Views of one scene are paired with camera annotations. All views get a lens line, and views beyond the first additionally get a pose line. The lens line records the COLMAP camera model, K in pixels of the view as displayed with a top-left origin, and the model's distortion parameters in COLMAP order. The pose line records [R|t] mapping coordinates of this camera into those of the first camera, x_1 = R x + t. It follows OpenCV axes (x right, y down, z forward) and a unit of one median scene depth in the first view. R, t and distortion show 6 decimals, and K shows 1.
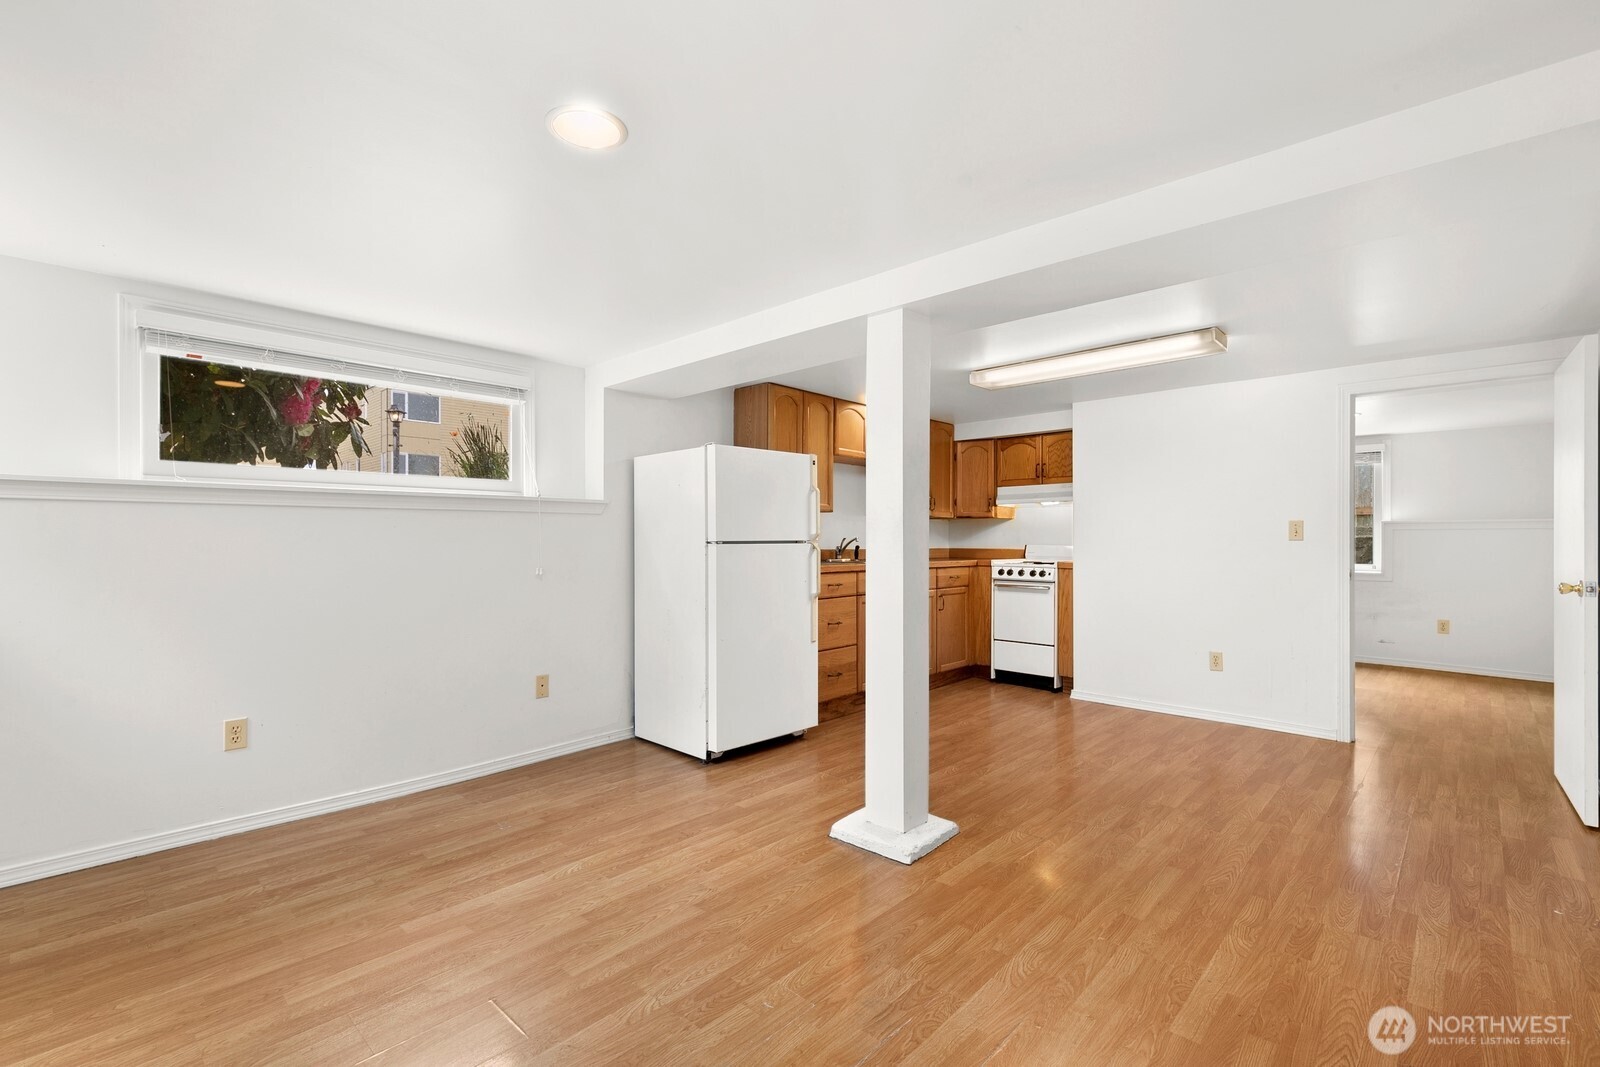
lens RADIAL K [[721.8, 0, 799.8], [0, 721.8, 538.8], [0, 0, 1]] dist [0.004406, -0.000735]
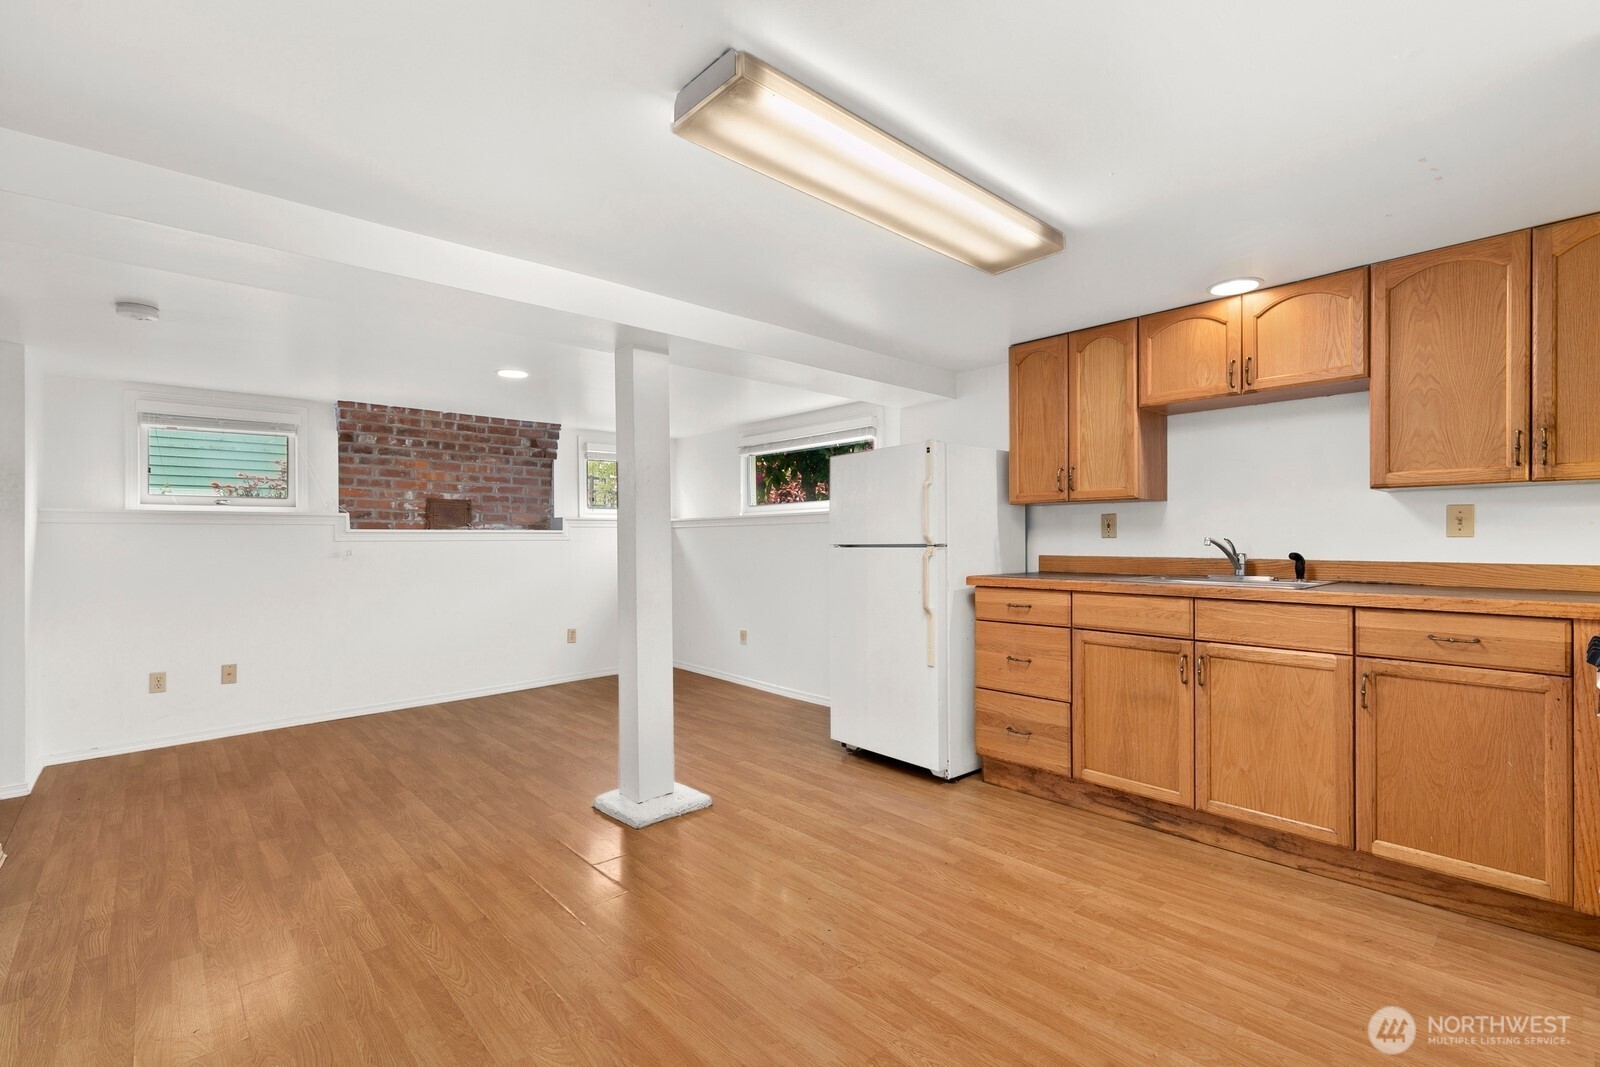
lens RADIAL K [[721.8, 0, 799.8], [0, 721.8, 538.8], [0, 0, 1]] dist [0.004406, -0.000735]
pose [[-0.088487, -0.001679, -0.996076, 1.153805], [0.006245, 0.999978, -0.002240, -0.003385], [0.996058, -0.006418, -0.088474, 1.246942]]
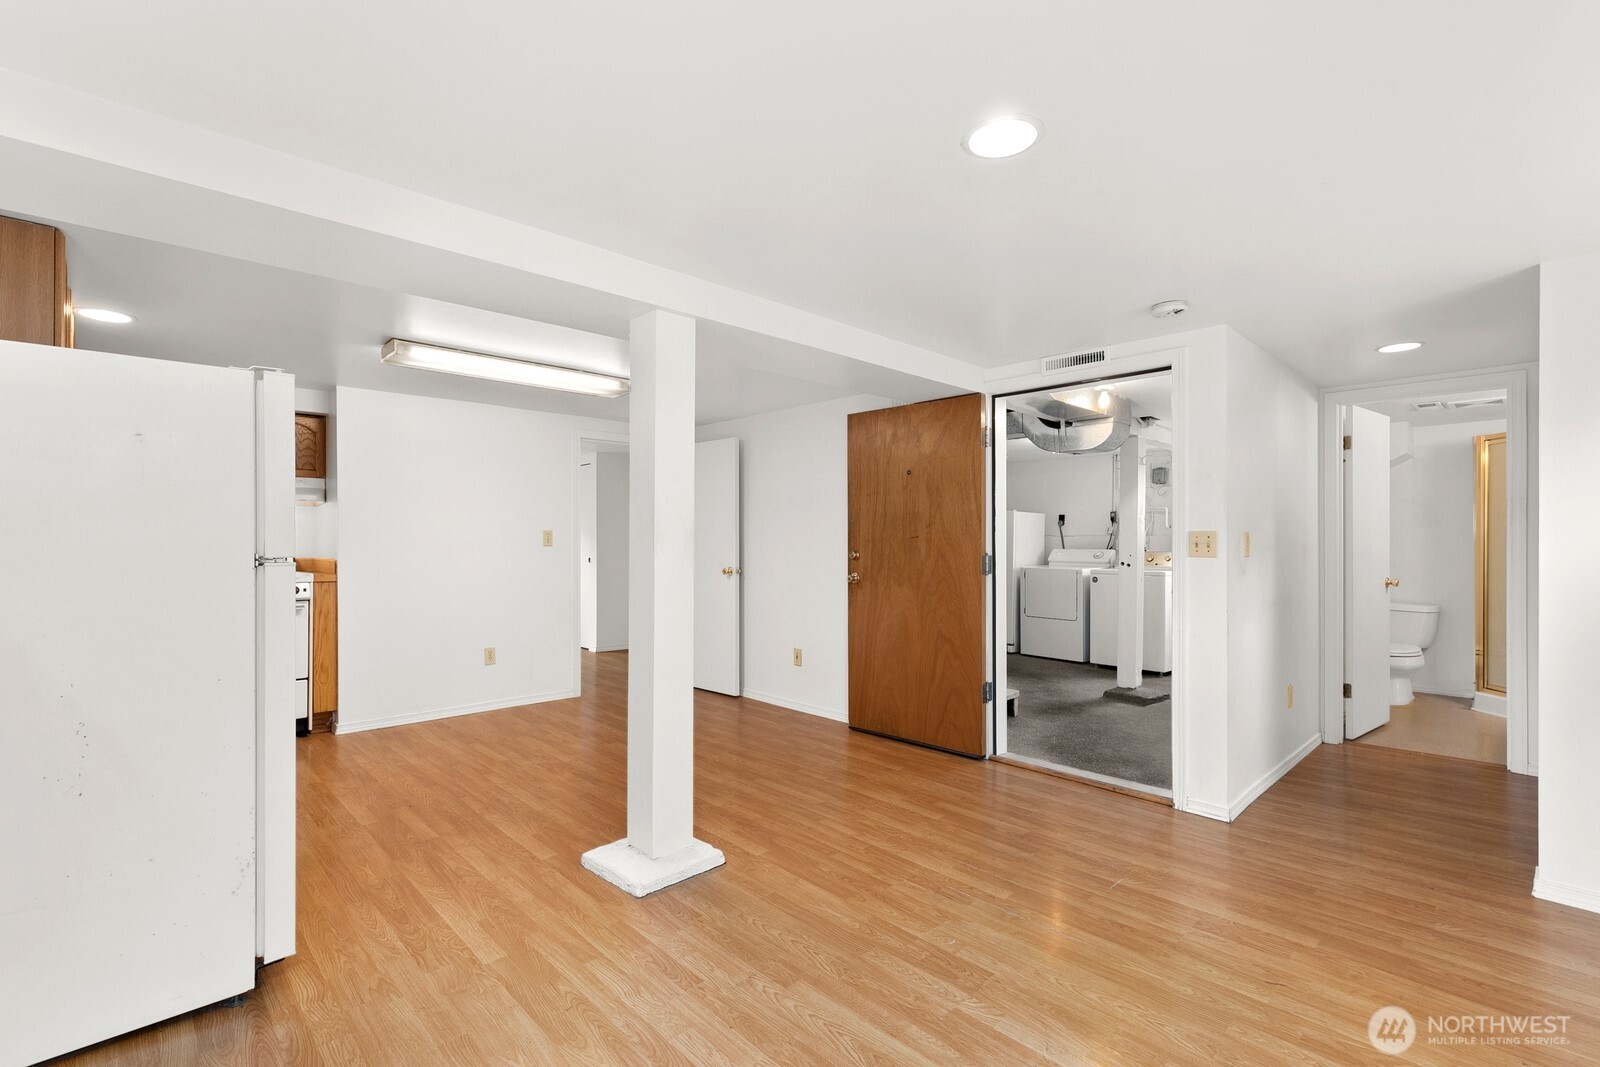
lens RADIAL K [[716.0, 0, 800.0], [0, 716.0, 533.5], [0, 0, 1]] dist [0.000869, -0.000163]
pose [[0.056204, 0.009397, 0.998375, -0.744445], [0.000601, 0.999955, -0.009445, -0.010929], [-0.998419, 0.001131, 0.056196, 0.708124]]
